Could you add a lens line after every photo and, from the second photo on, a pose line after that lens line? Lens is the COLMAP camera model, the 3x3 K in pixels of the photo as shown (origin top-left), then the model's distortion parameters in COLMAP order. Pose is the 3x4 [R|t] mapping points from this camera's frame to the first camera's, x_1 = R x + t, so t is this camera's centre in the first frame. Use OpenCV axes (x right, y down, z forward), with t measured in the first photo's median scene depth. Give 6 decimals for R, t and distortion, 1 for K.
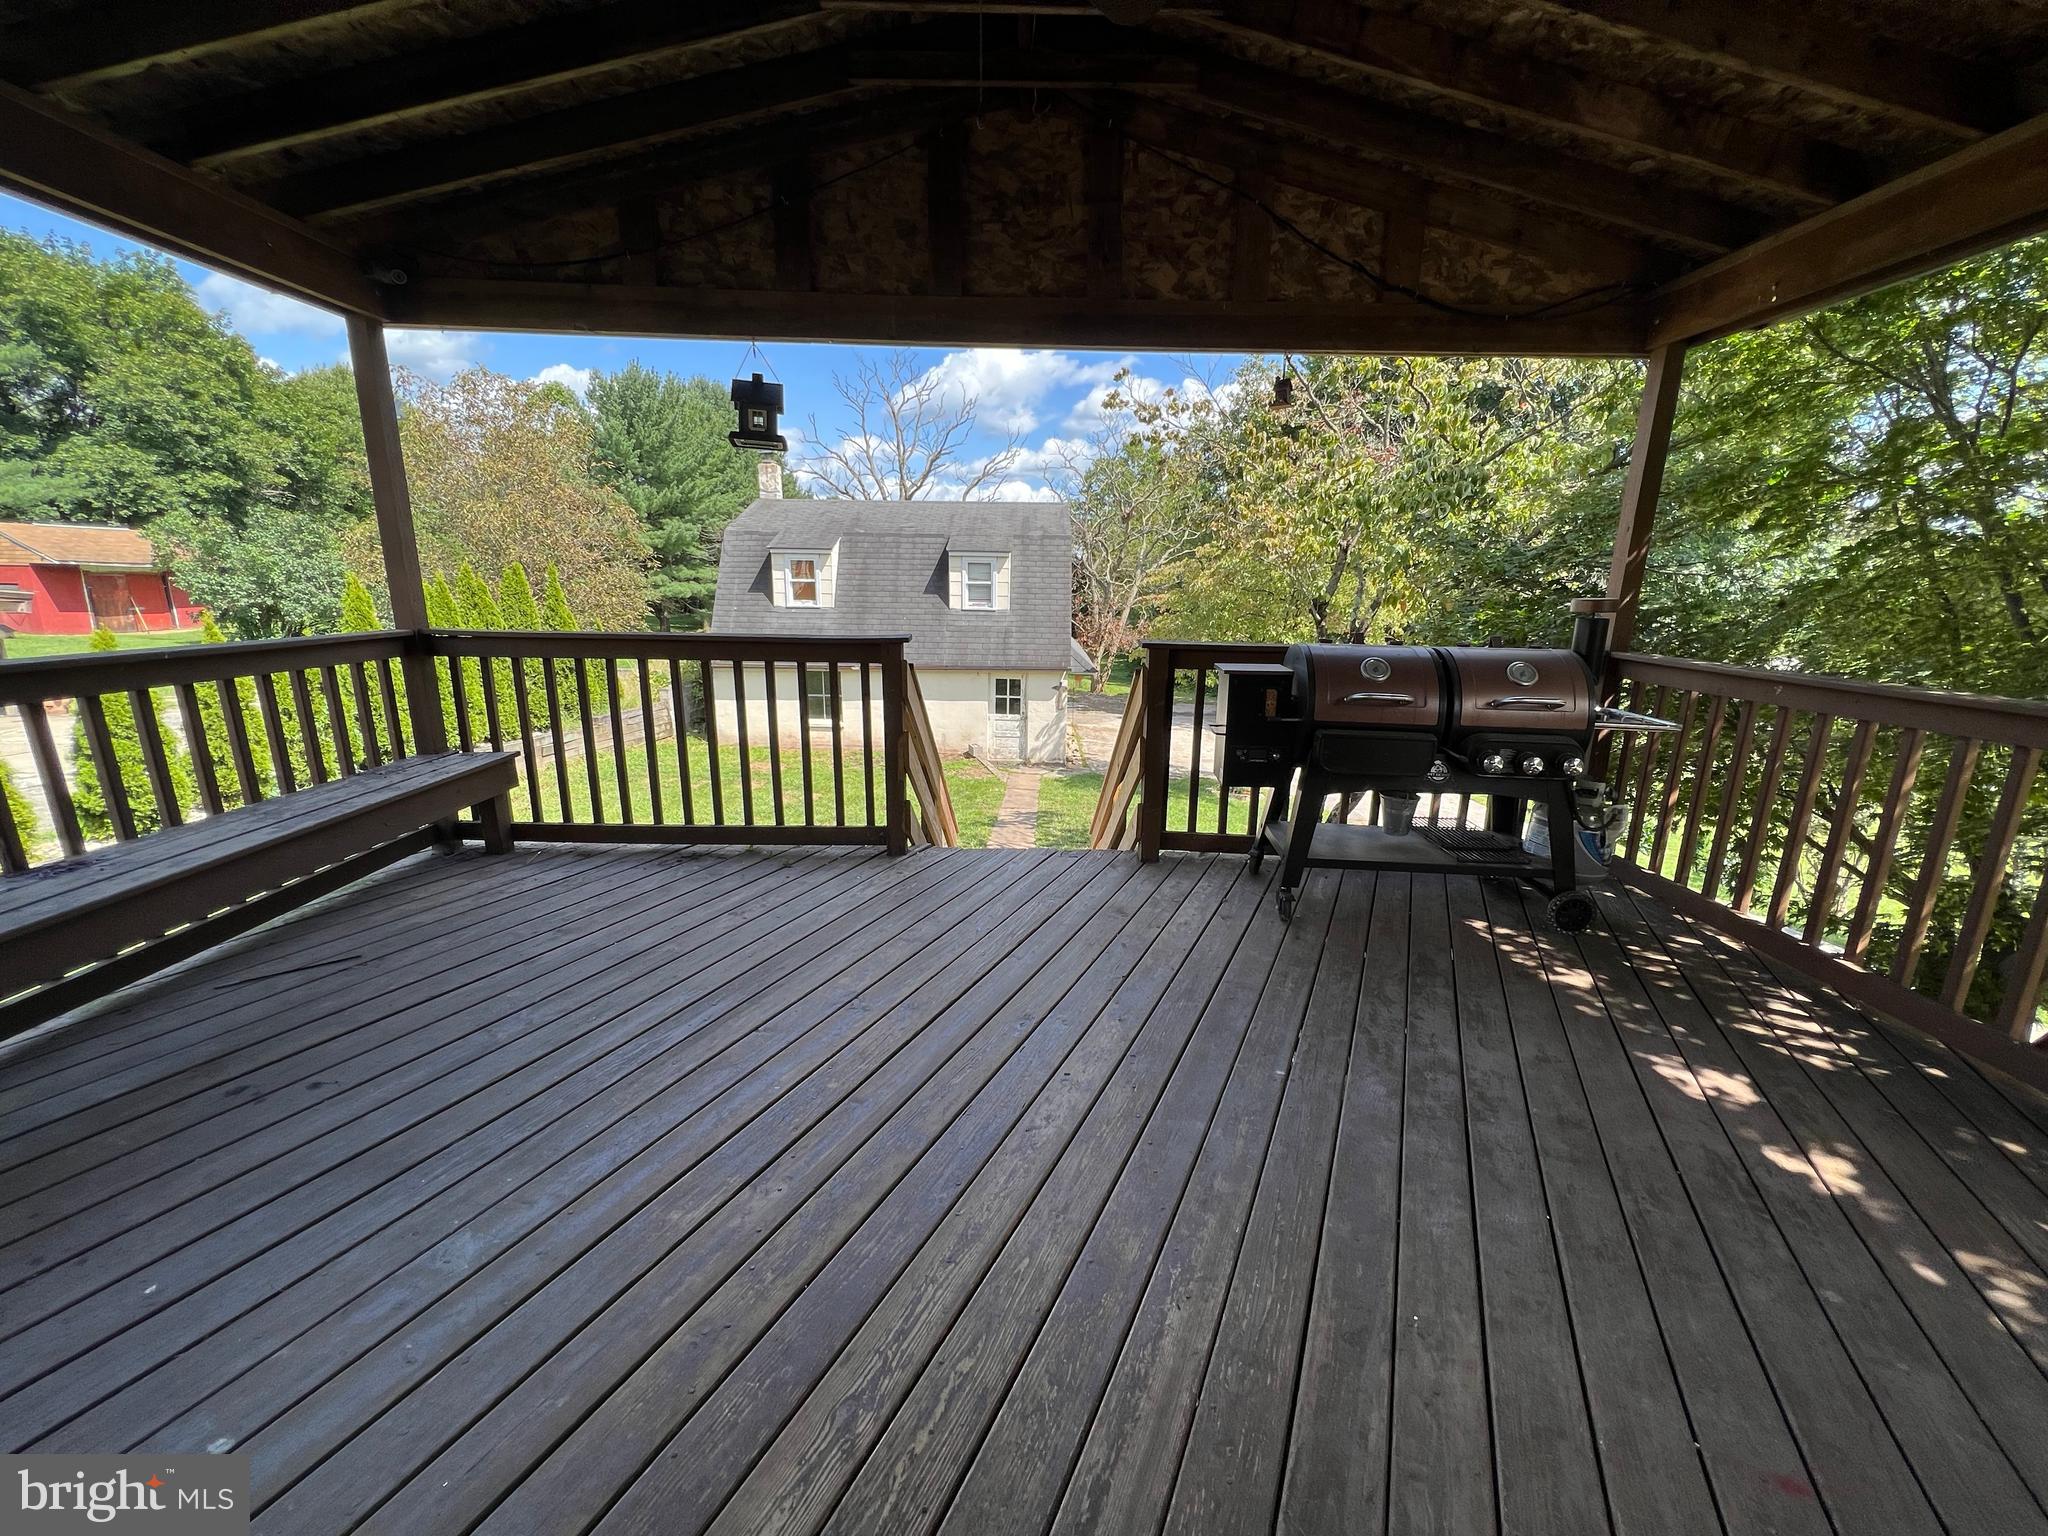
lens RADIAL K [[826.5, 0, 1028.3], [0, 826.5, 769.0], [0, 0, 1]] dist [-0.002021, 0.001041]
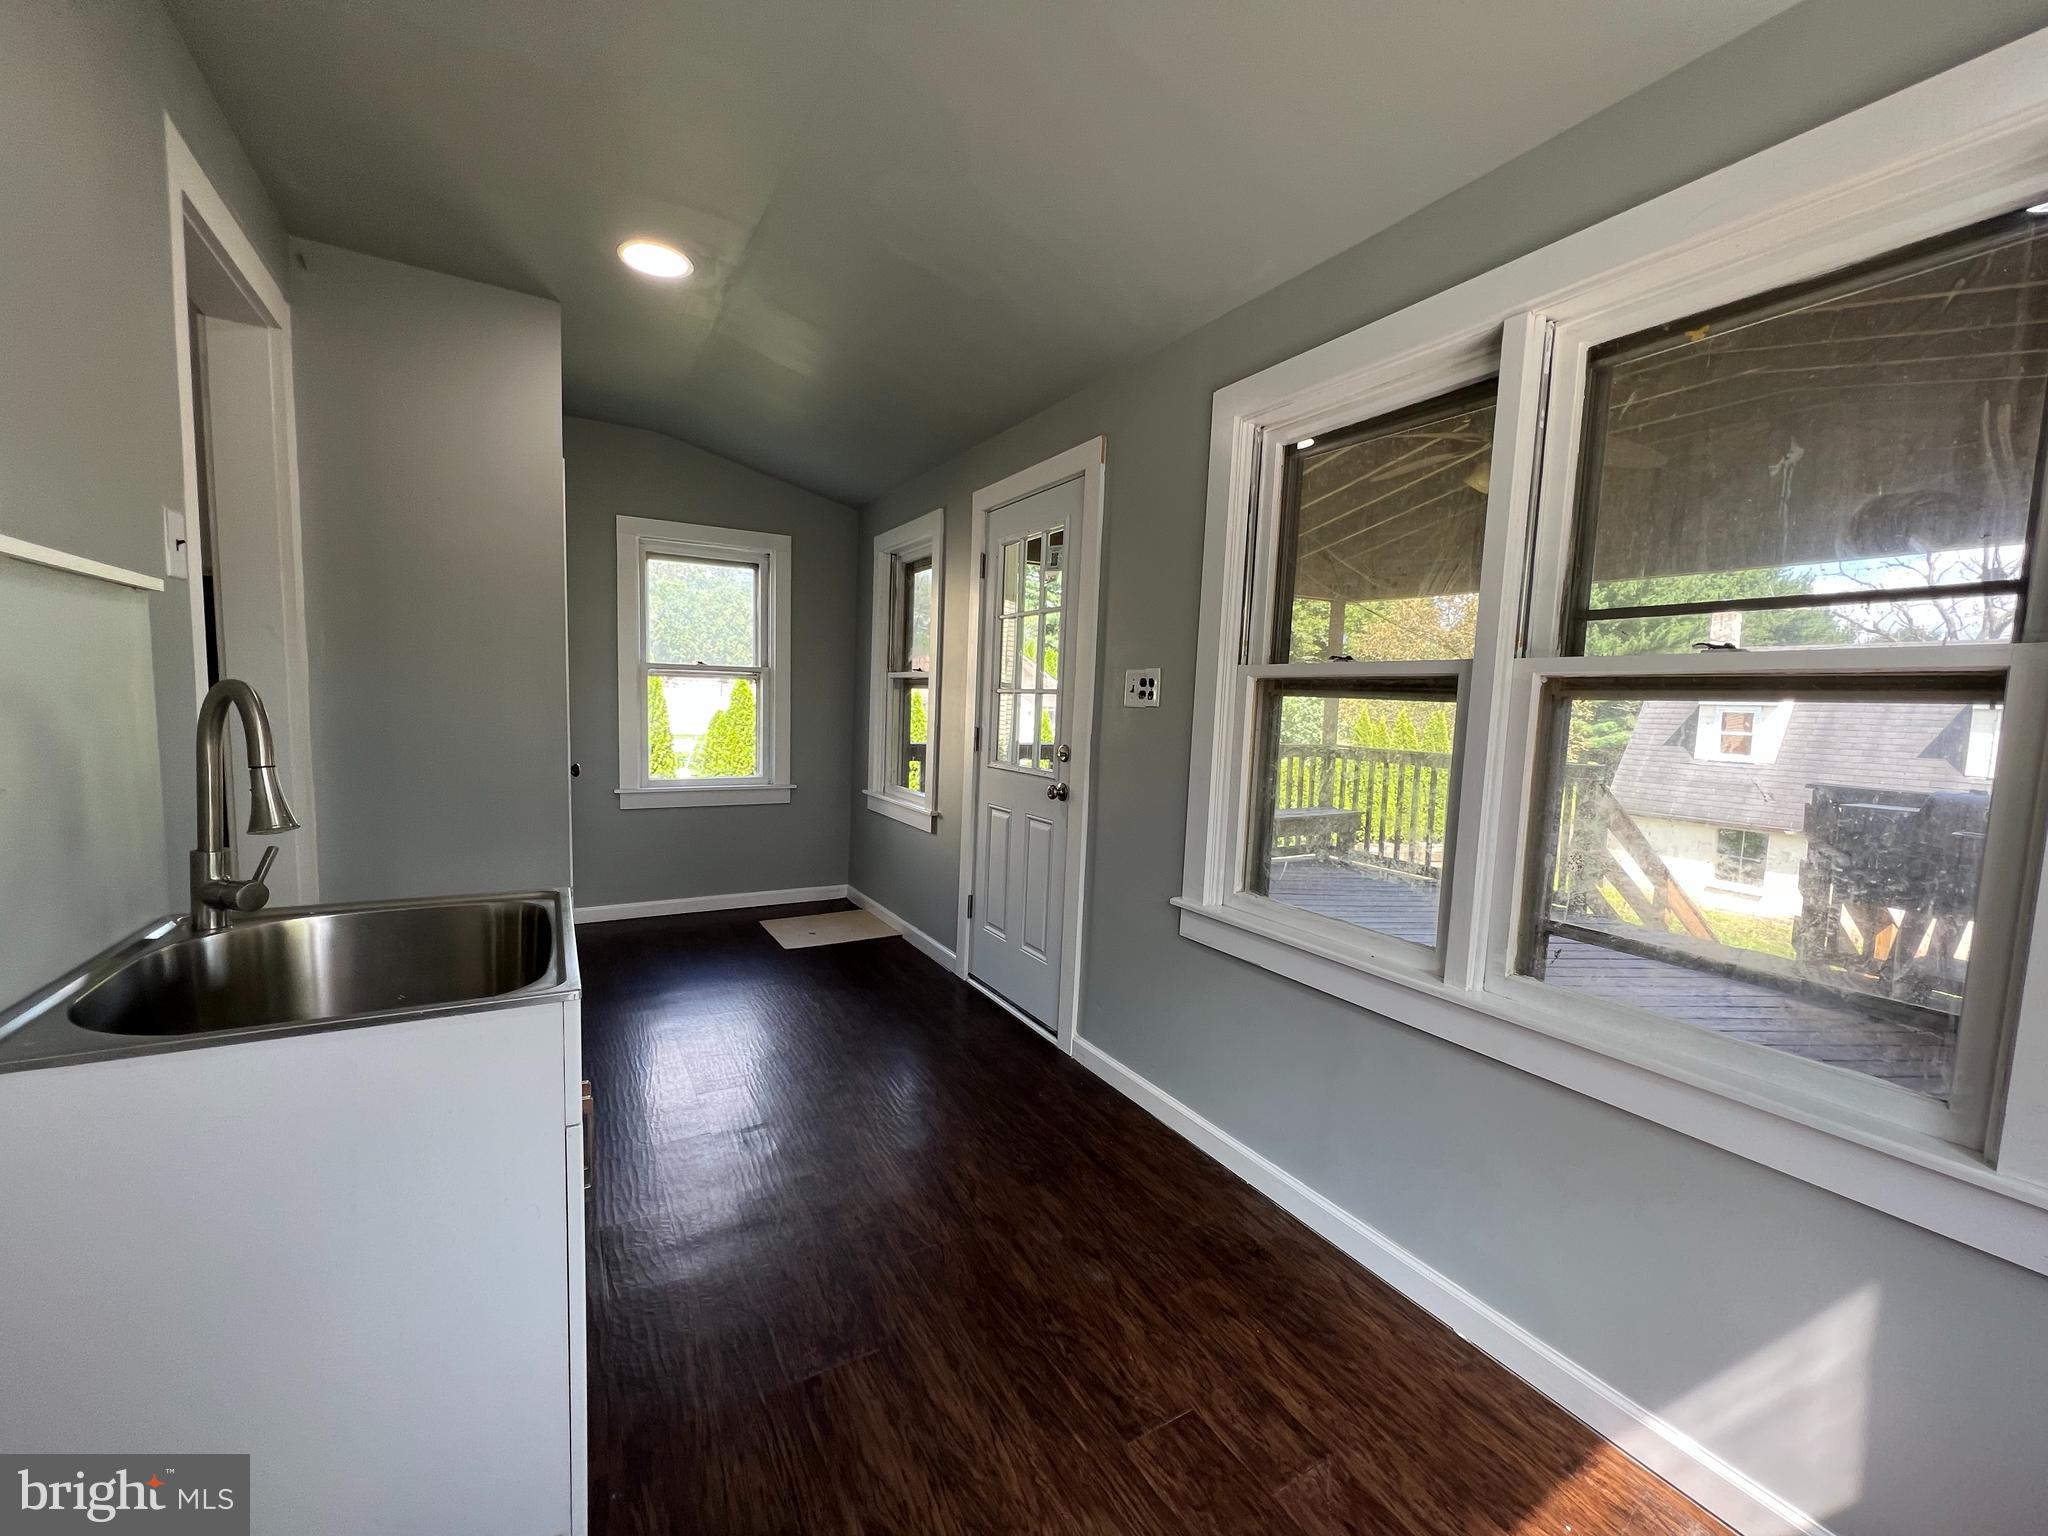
lens RADIAL K [[826.5, 0, 1018.0], [0, 826.5, 772.5], [0, 0, 1]] dist [-0.002021, 0.001041]
pose [[0.493287, 0.079322, -0.866242, 0.614398], [-0.223190, 0.974038, -0.037904, 0.140170], [0.840746, 0.212034, 0.498184, -0.609719]]
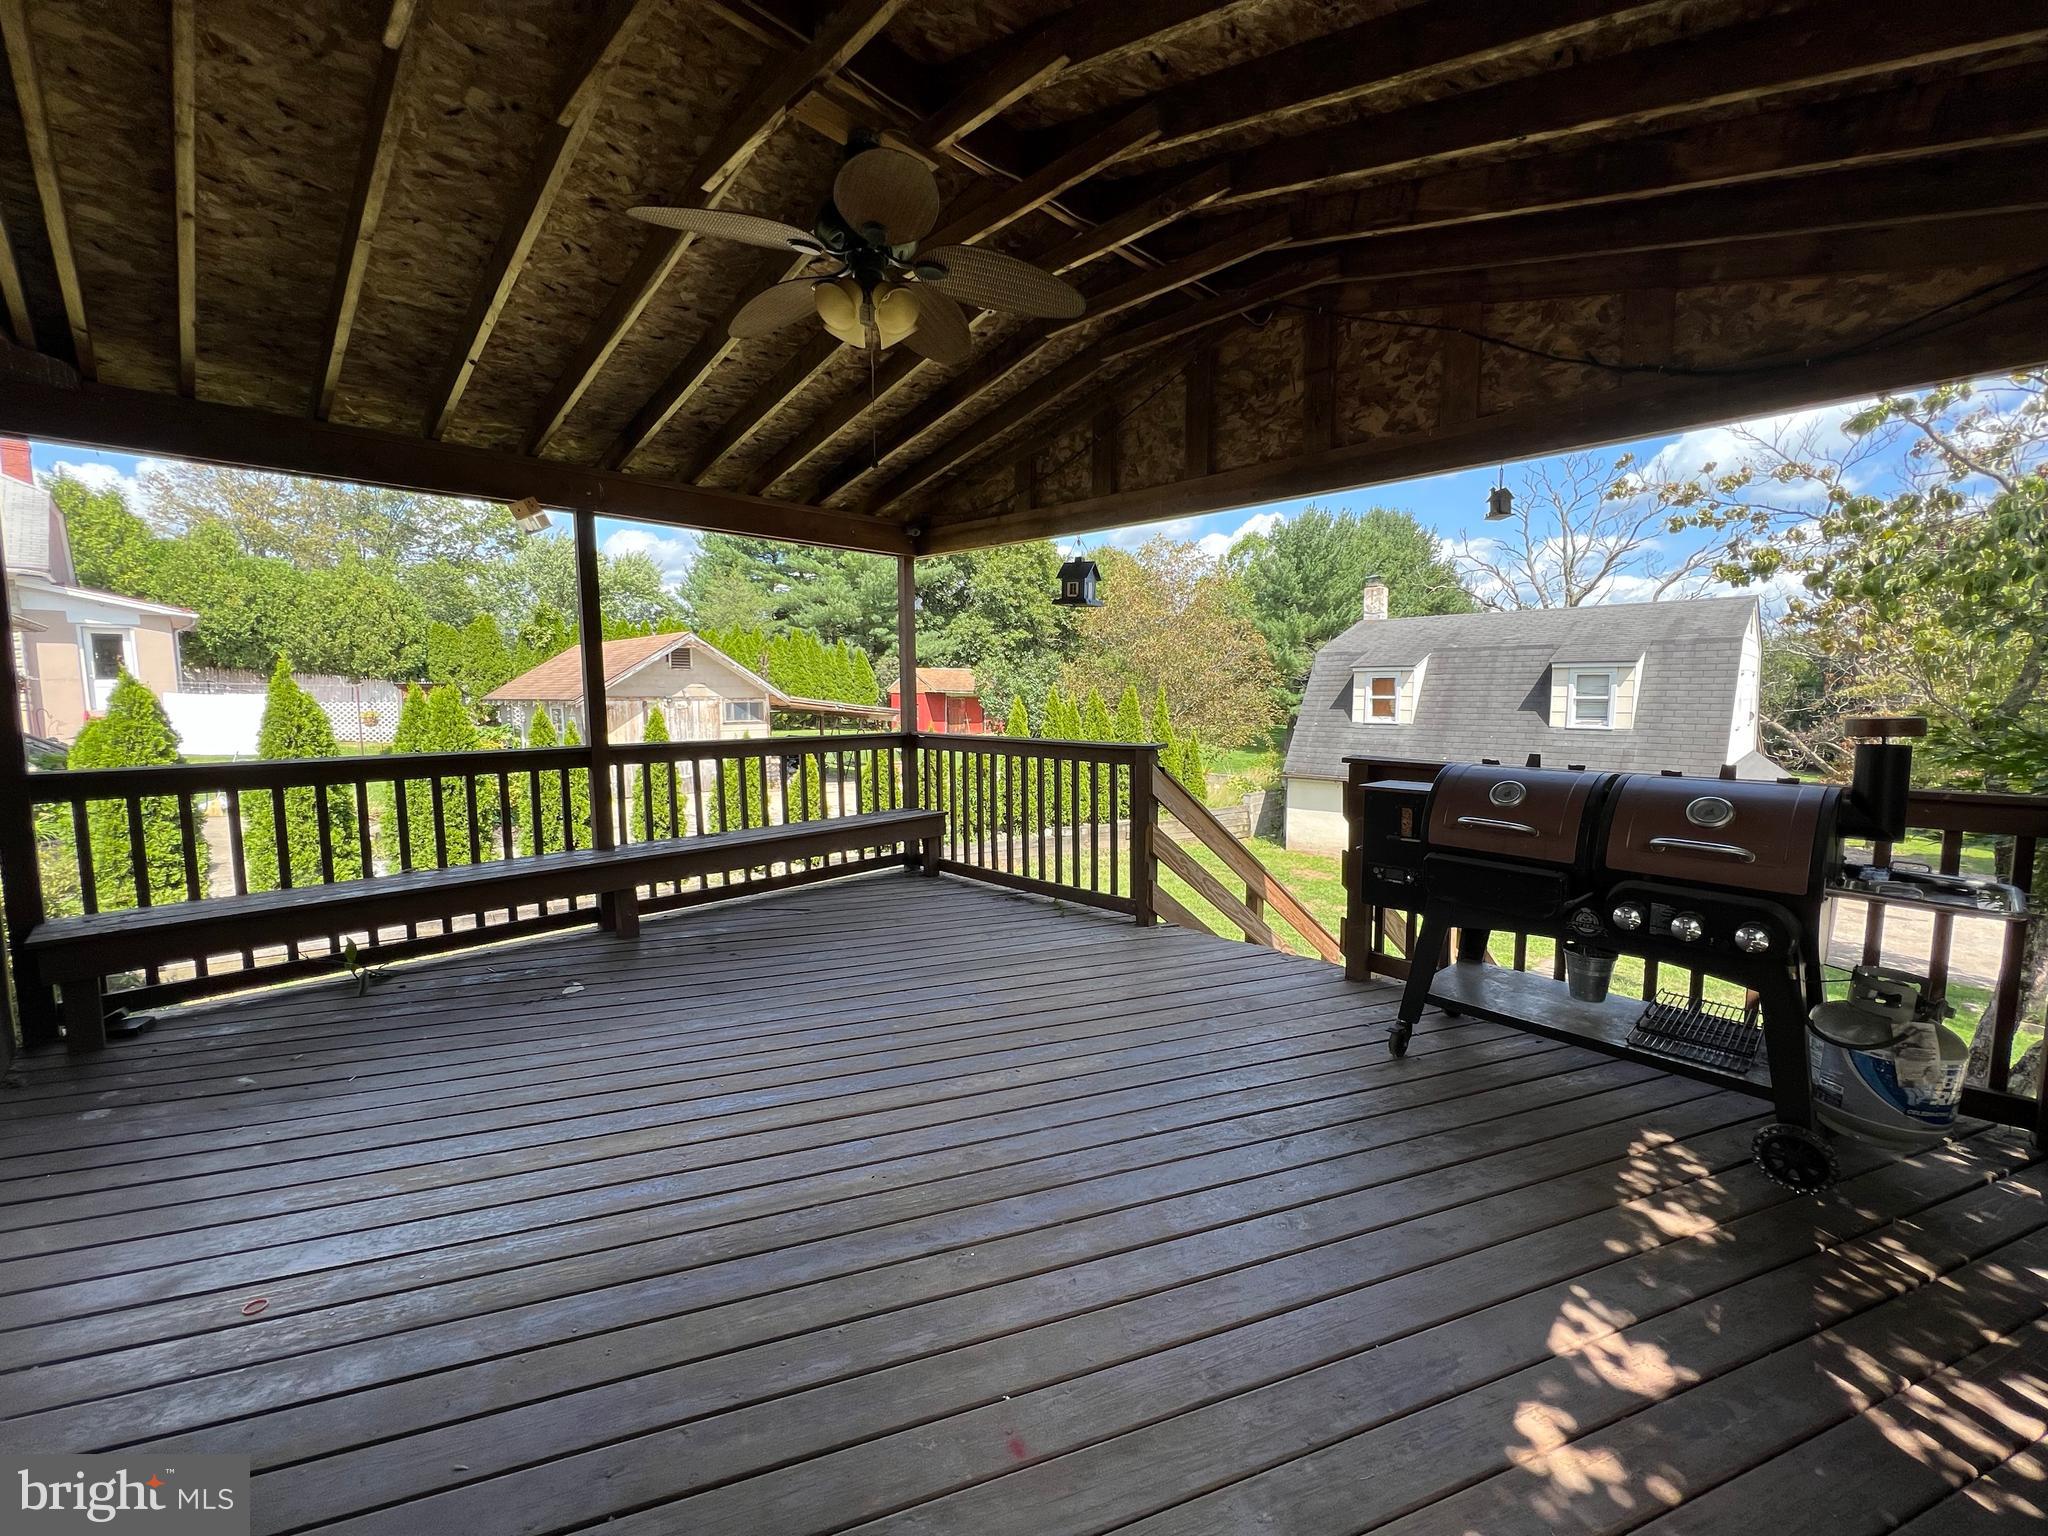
lens RADIAL K [[826.5, 0, 1026.4], [0, 826.5, 763.2], [0, 0, 1]] dist [-0.002021, 0.001041]
pose [[0.711108, 0.045535, -0.701607, 0.565112], [-0.146333, 0.985633, -0.084346, -0.001788], [0.687687, 0.162647, 0.707554, 0.005037]]
